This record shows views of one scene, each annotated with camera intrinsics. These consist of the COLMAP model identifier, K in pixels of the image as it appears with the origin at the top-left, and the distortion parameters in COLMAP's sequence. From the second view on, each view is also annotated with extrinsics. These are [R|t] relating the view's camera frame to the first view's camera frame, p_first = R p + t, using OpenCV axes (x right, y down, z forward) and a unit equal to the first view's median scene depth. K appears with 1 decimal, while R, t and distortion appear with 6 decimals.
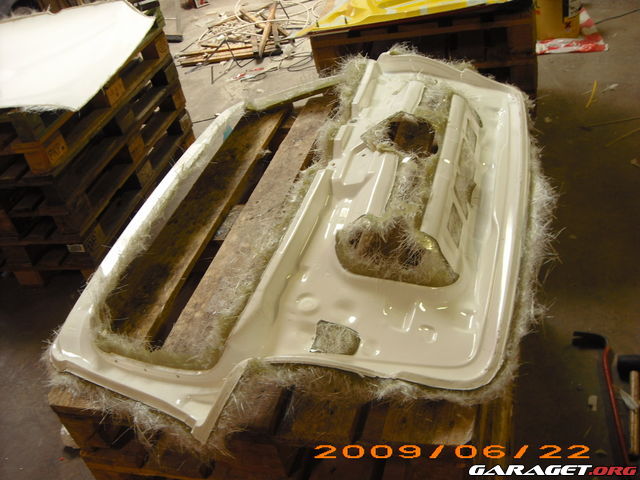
lens RADIAL K [[688.8, 0, 320.0], [0, 688.8, 240.0], [0, 0, 1]] dist [-0.338341, 0.570076]
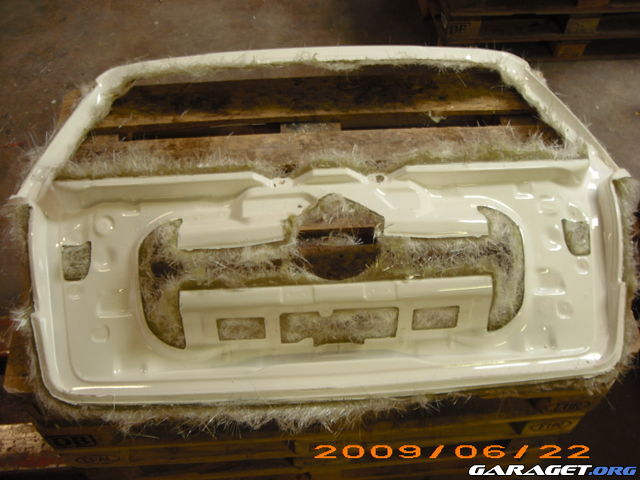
lens RADIAL K [[688.8, 0, 320.0], [0, 688.8, 240.0], [0, 0, 1]] dist [-0.338341, 0.570076]
pose [[0.326506, 0.877958, -0.350120, 0.420558], [-0.630993, 0.478256, 0.610835, -0.661117], [0.703734, 0.021482, 0.710139, 0.395324]]
